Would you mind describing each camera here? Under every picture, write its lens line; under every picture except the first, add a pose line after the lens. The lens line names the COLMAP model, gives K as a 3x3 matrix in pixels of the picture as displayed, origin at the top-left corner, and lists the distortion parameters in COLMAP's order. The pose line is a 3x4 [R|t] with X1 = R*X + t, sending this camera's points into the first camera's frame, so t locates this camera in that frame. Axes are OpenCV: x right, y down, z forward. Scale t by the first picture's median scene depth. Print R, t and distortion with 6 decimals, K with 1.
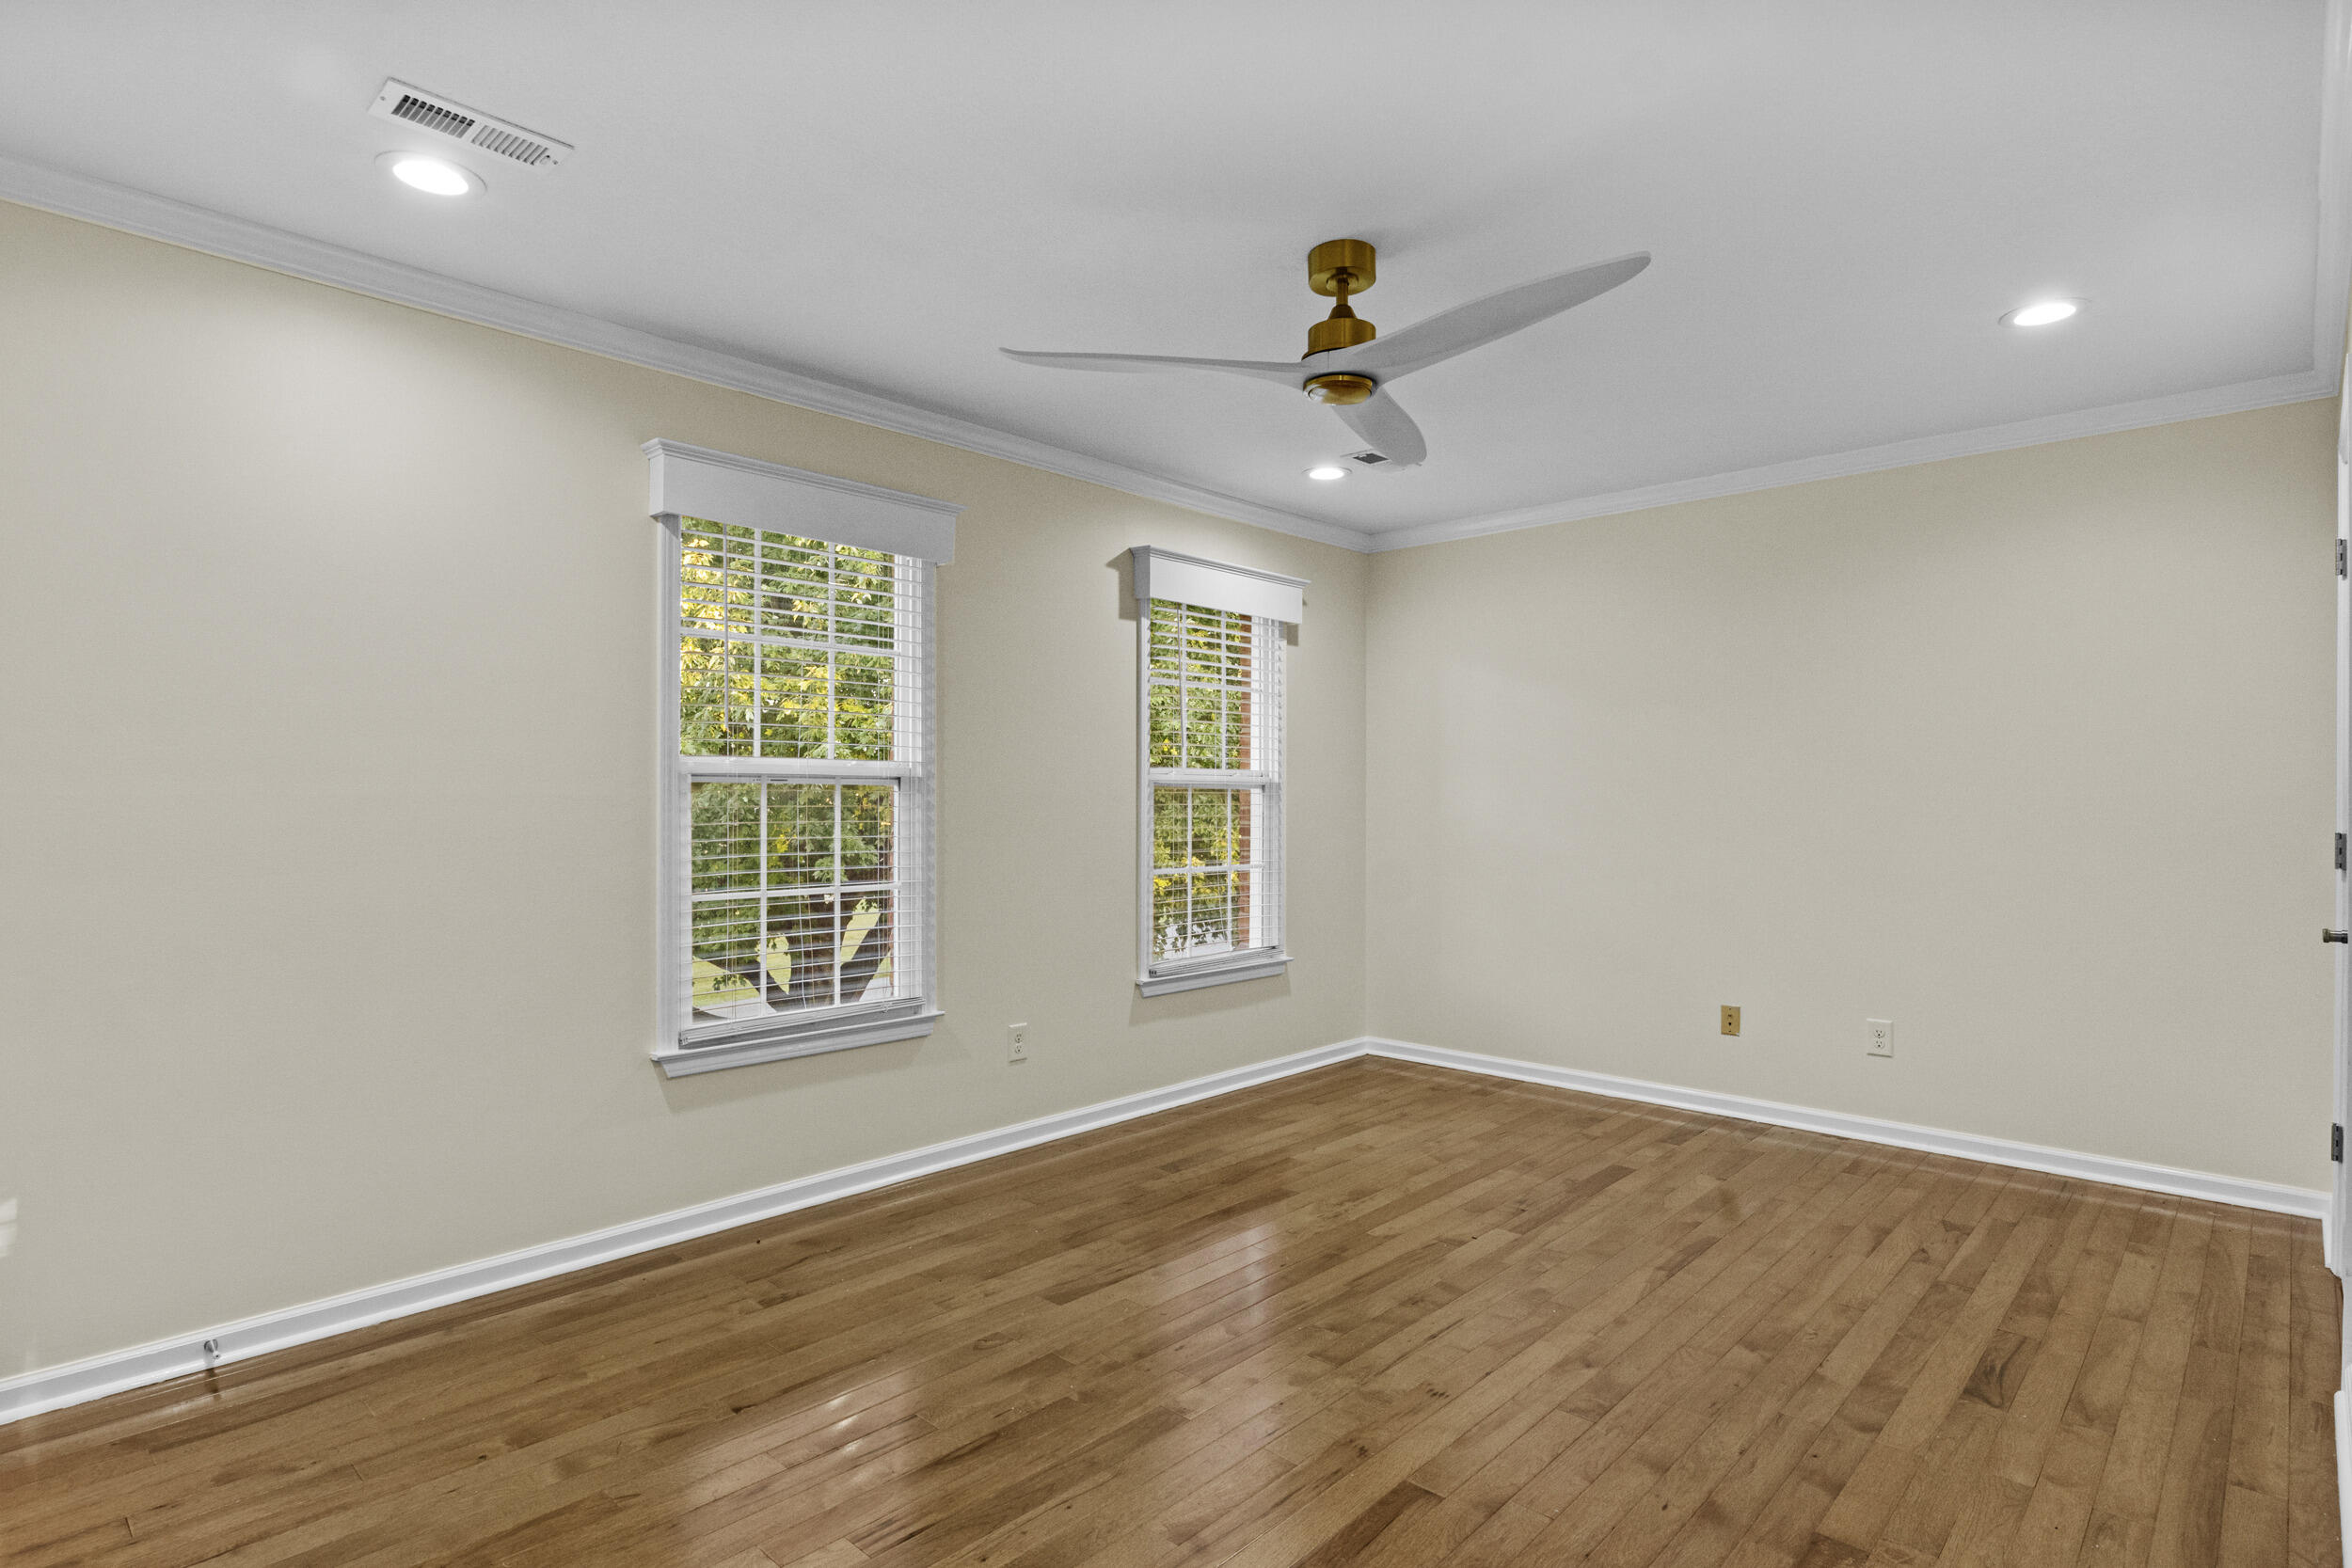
lens RADIAL K [[1208.2, 0, 1182.4], [0, 1208.2, 796.5], [0, 0, 1]] dist [-0.006710, 0.000771]
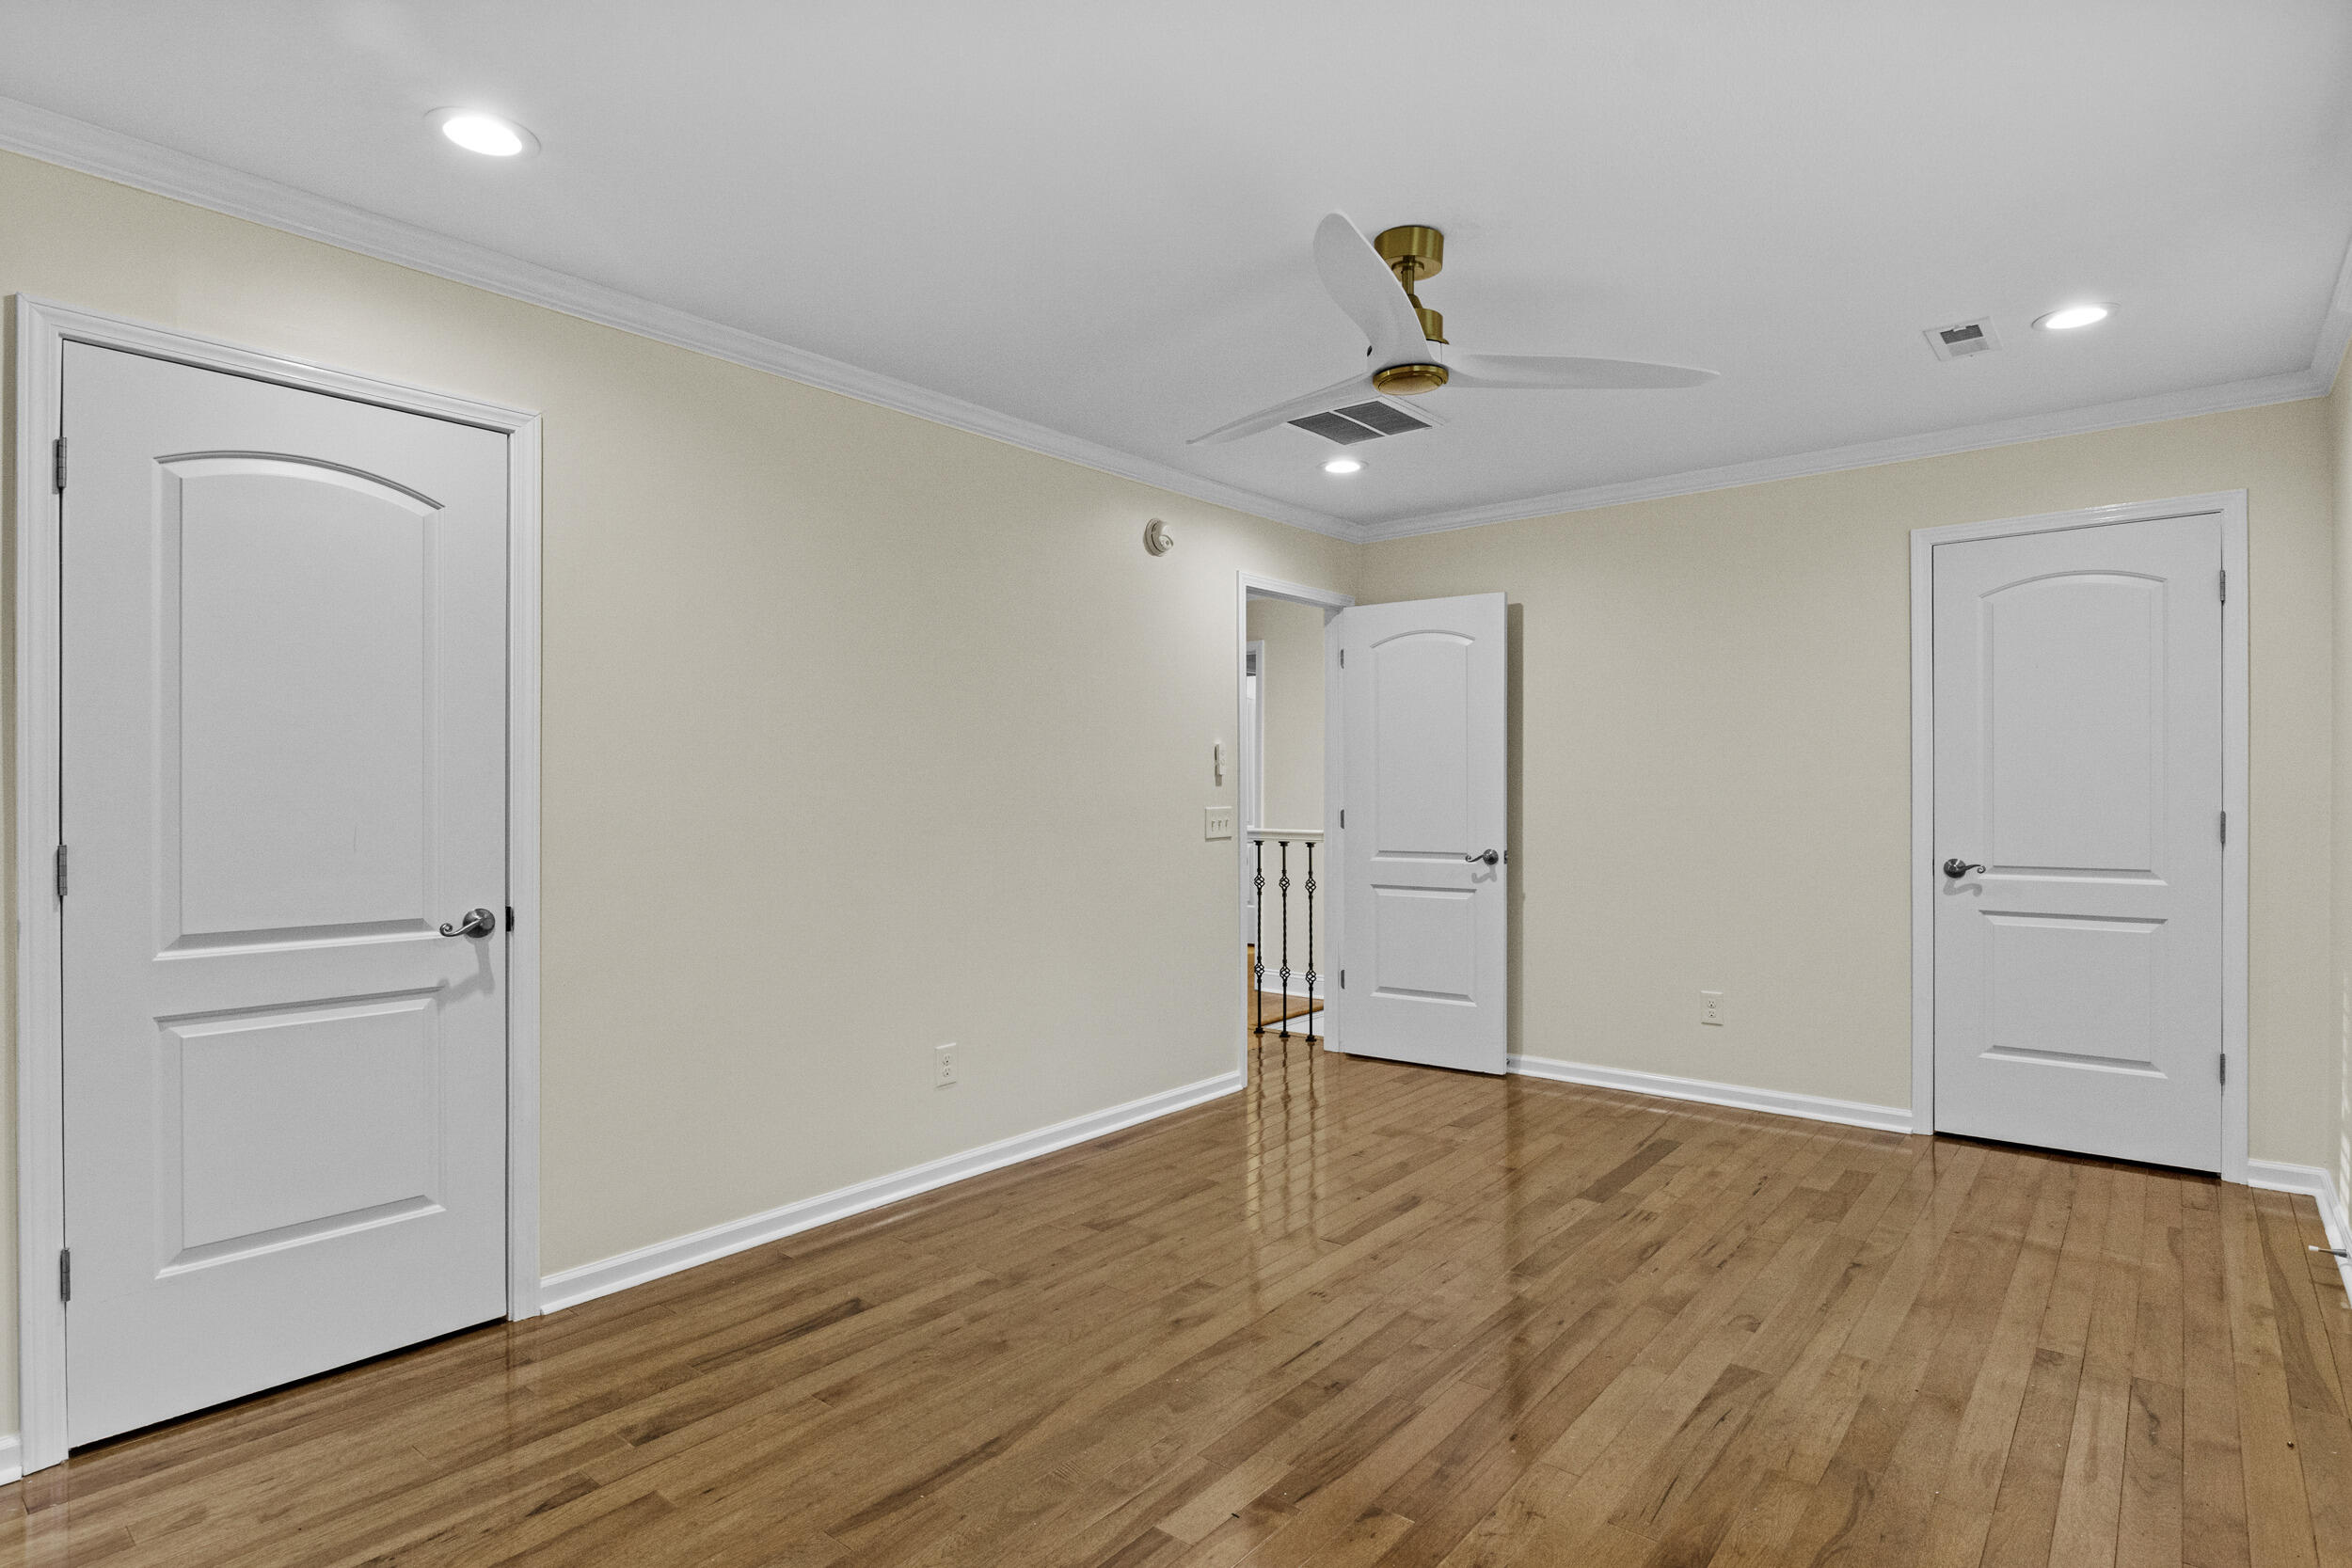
lens RADIAL K [[1208.2, 0, 1175.7], [0, 1208.2, 786.4], [0, 0, 1]] dist [-0.006710, 0.000771]
pose [[-0.998819, 0.003567, -0.048453, 0.366815], [0.003673, 0.999991, -0.002109, -0.003147], [0.048445, -0.002284, -0.998823, 1.964799]]
